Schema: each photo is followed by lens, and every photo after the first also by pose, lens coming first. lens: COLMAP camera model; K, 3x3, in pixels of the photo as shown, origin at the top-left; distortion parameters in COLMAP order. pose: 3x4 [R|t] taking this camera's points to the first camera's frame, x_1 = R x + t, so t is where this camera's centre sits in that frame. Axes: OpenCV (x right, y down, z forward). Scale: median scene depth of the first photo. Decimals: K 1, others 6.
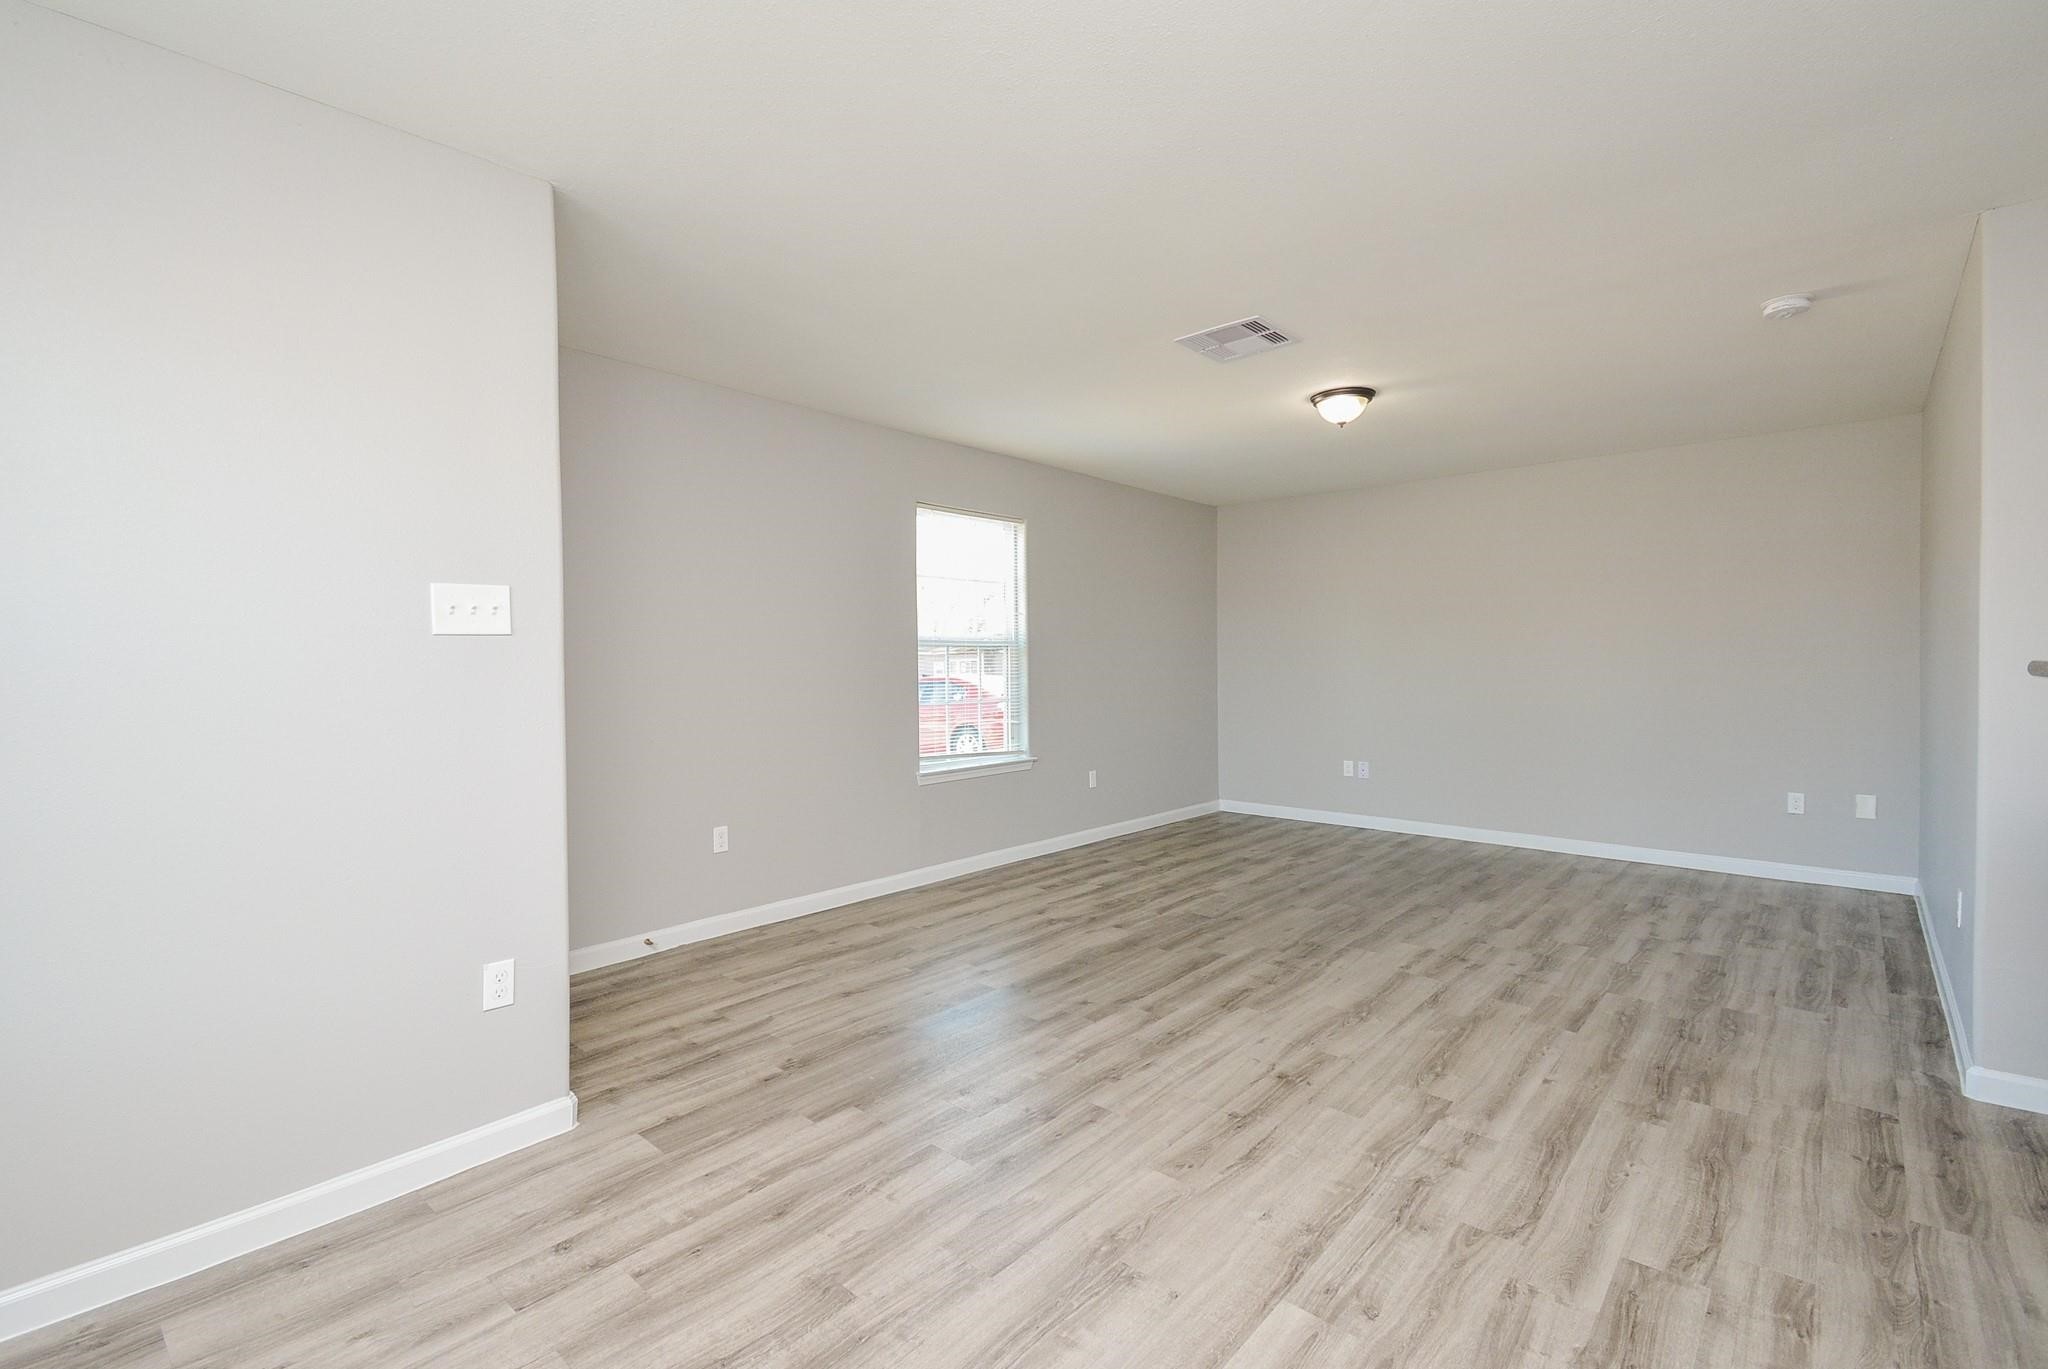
lens RADIAL K [[907.0, 0, 1012.4], [0, 907.0, 676.8], [0, 0, 1]] dist [0.053944, -0.029638]
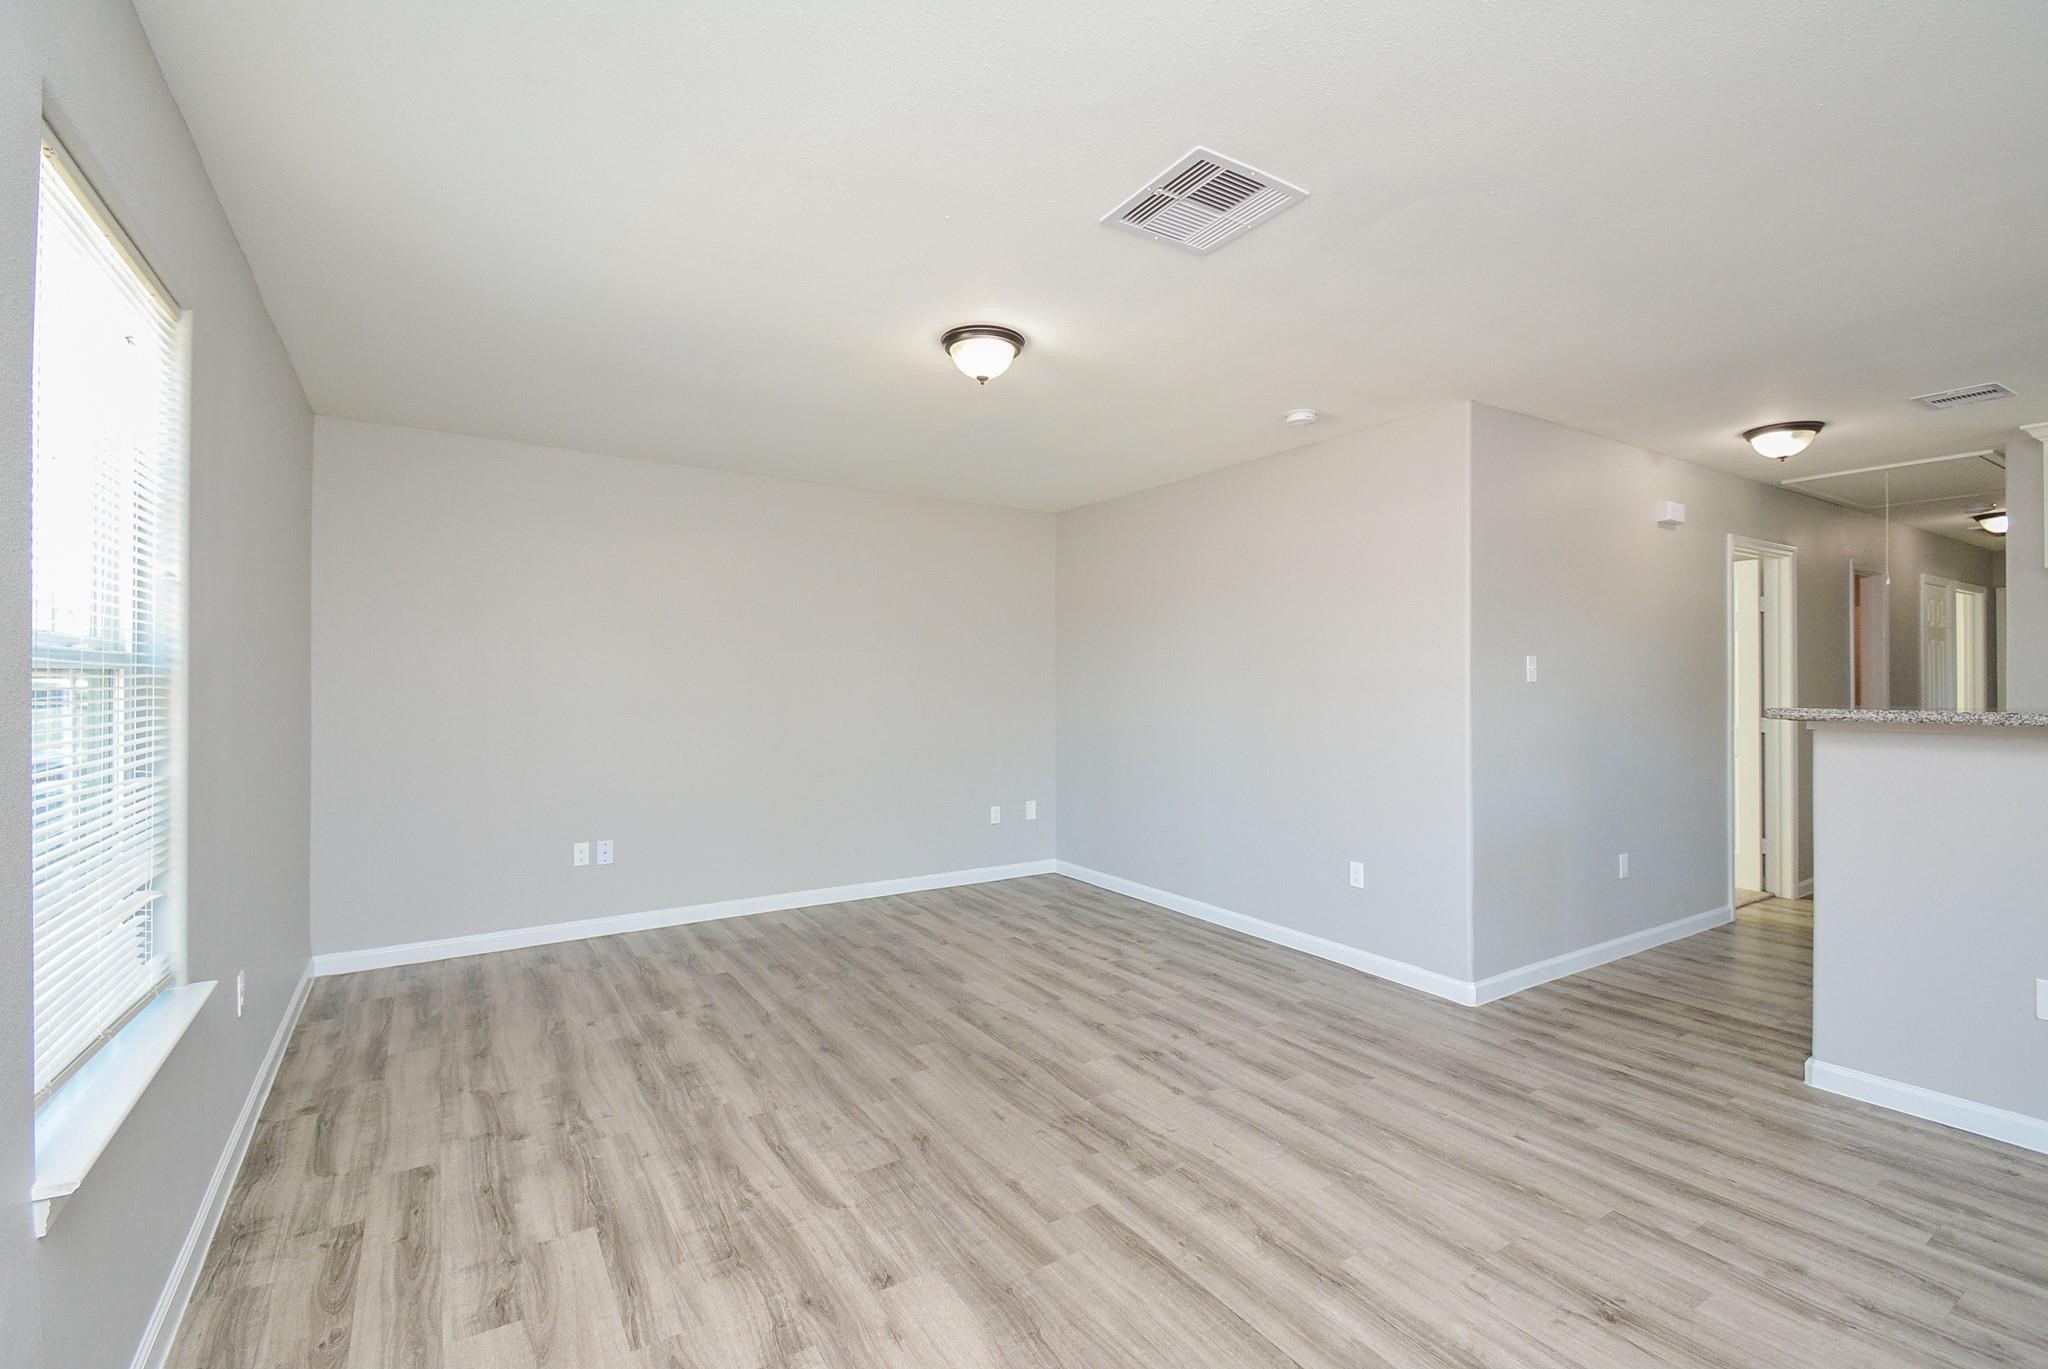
lens RADIAL K [[890.9, 0, 1016.3], [0, 890.9, 674.1], [0, 0, 1]] dist [0.050071, -0.027187]
pose [[0.262522, 0.015022, 0.964809, -0.399058], [0.014307, 0.999708, -0.019459, -0.034427], [-0.964820, 0.018912, 0.262230, 1.003905]]
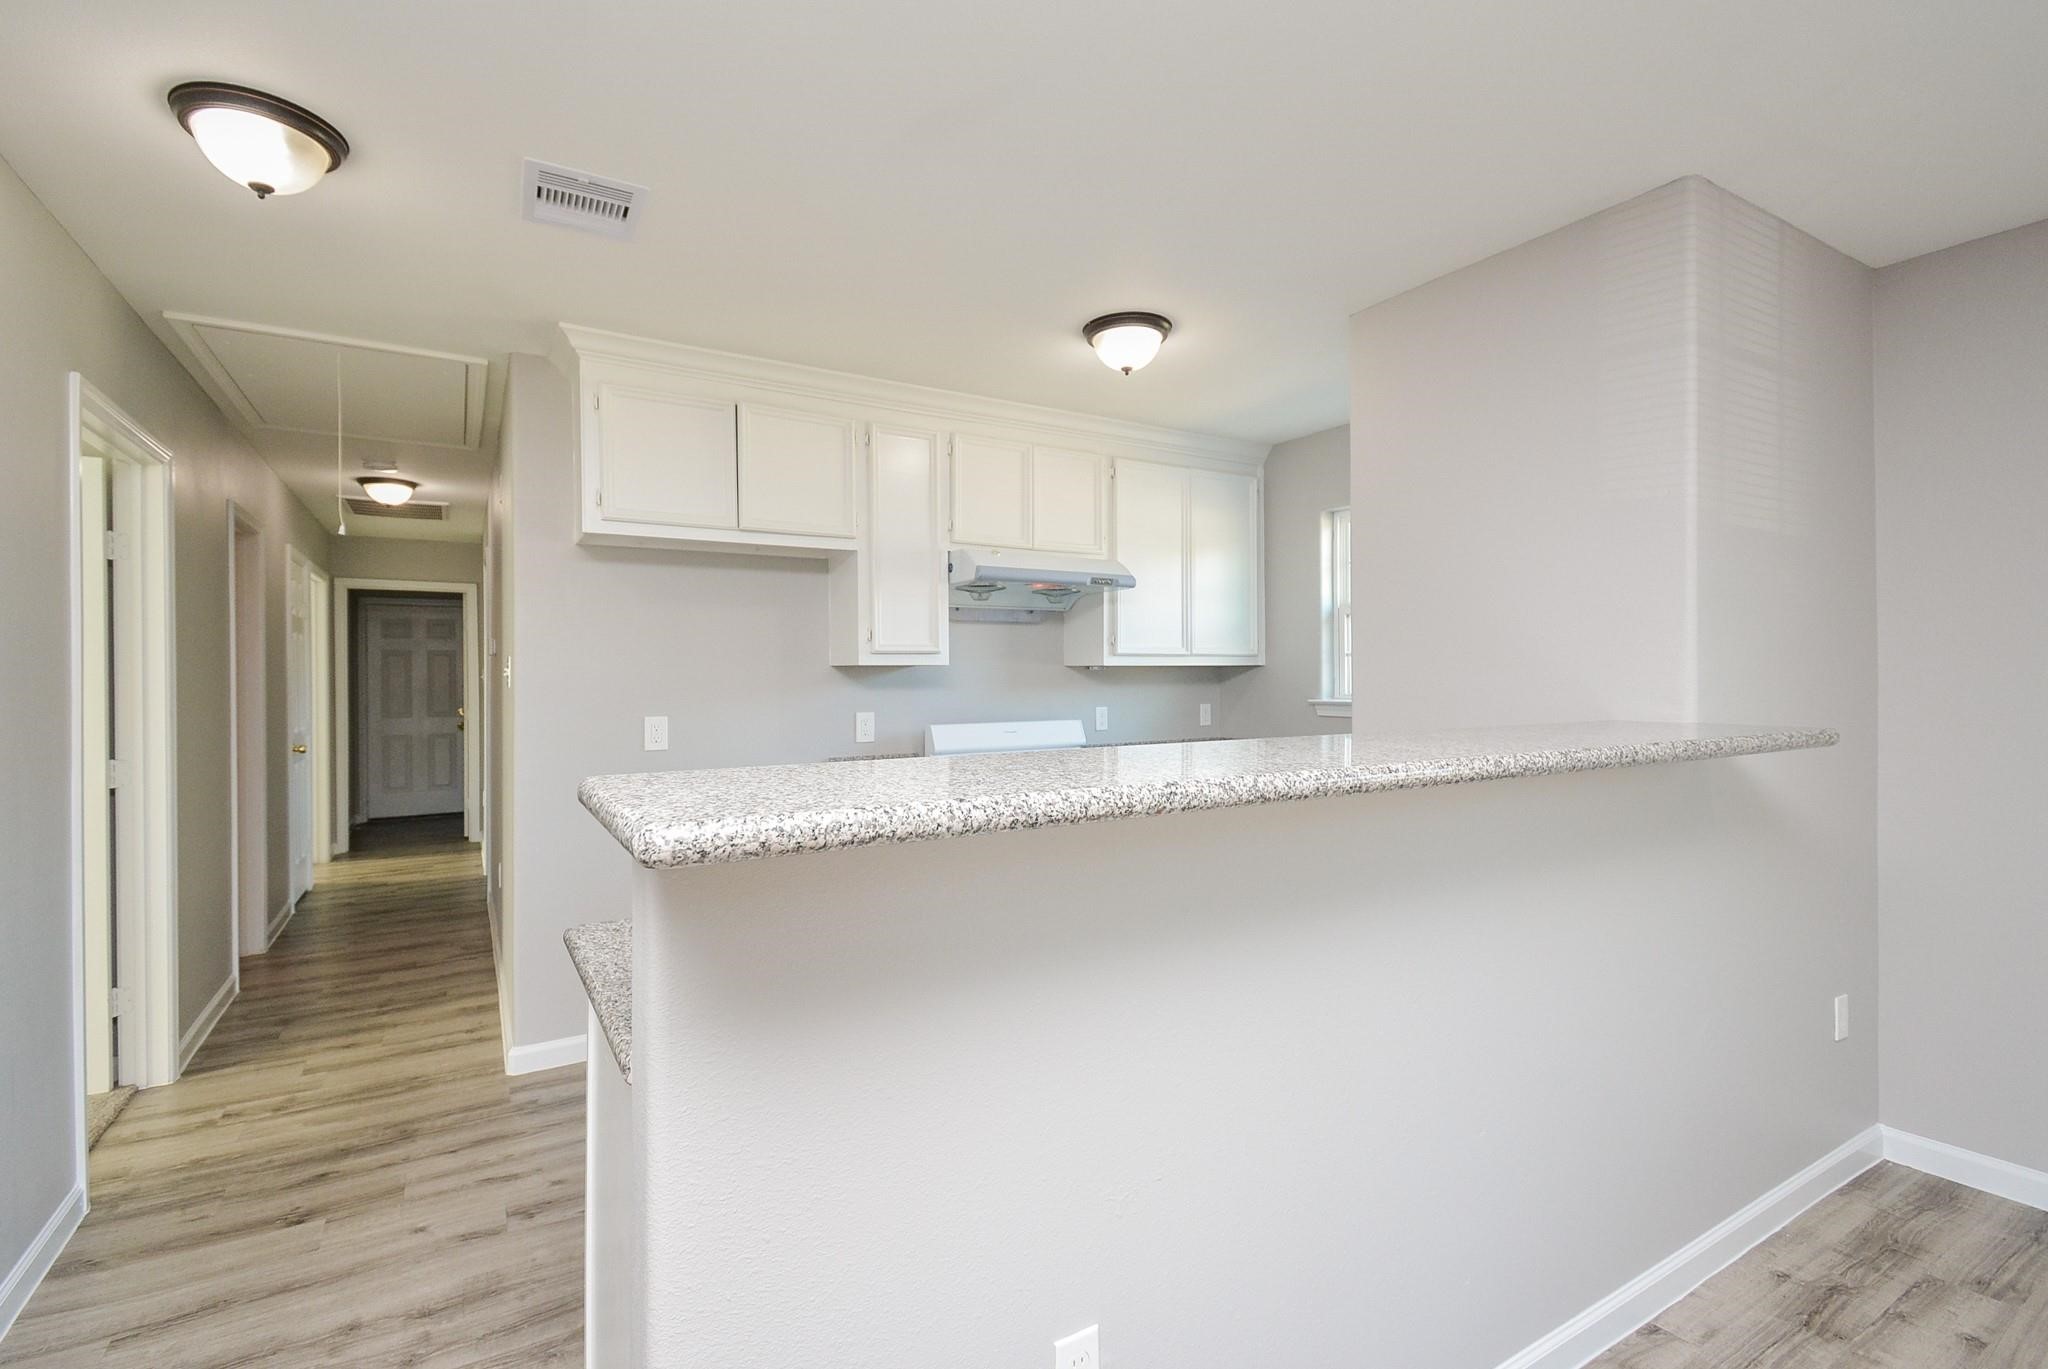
lens RADIAL K [[907.0, 0, 1012.4], [0, 907.0, 676.8], [0, 0, 1]] dist [0.053944, -0.029638]
pose [[-0.955452, 0.012912, 0.294863, 0.466443], [0.019336, 0.999635, 0.018879, -0.048612], [-0.294512, 0.023740, -0.955353, 0.725196]]
